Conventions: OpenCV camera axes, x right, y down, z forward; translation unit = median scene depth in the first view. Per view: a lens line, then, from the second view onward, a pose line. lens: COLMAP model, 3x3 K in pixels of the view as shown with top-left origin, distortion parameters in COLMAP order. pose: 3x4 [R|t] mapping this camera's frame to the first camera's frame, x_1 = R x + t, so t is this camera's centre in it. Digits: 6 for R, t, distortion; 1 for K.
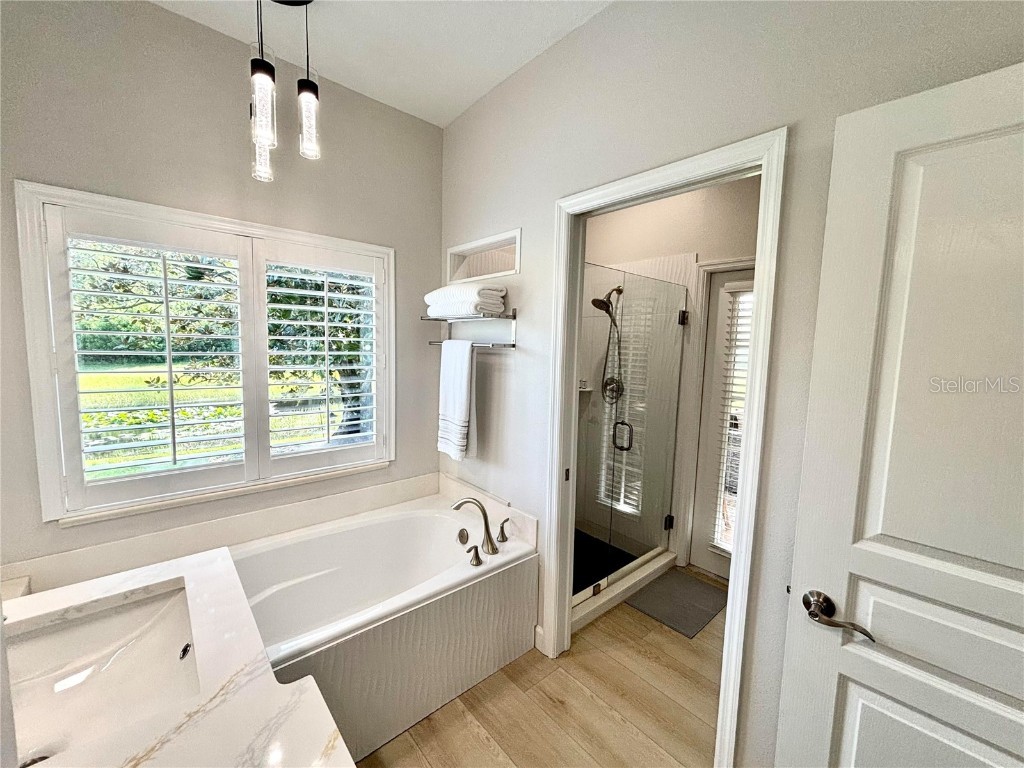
lens RADIAL K [[421.0, 0, 510.7], [0, 421.0, 382.9], [0, 0, 1]] dist [-0.000692, 0.000456]
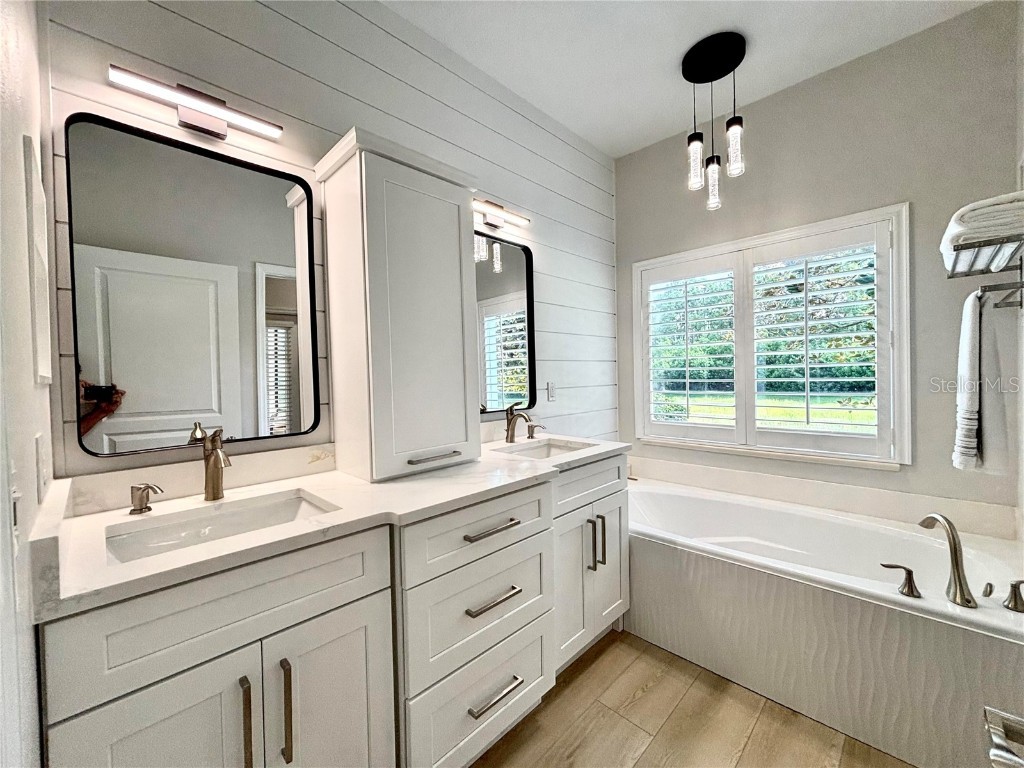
lens RADIAL K [[421.0, 0, 510.7], [0, 421.0, 382.9], [0, 0, 1]] dist [-0.000692, 0.000456]
pose [[0.068334, -0.015244, -0.997546, 0.569855], [-0.078564, 0.996696, -0.020613, 0.130267], [0.994564, 0.079780, 0.066910, 0.231730]]
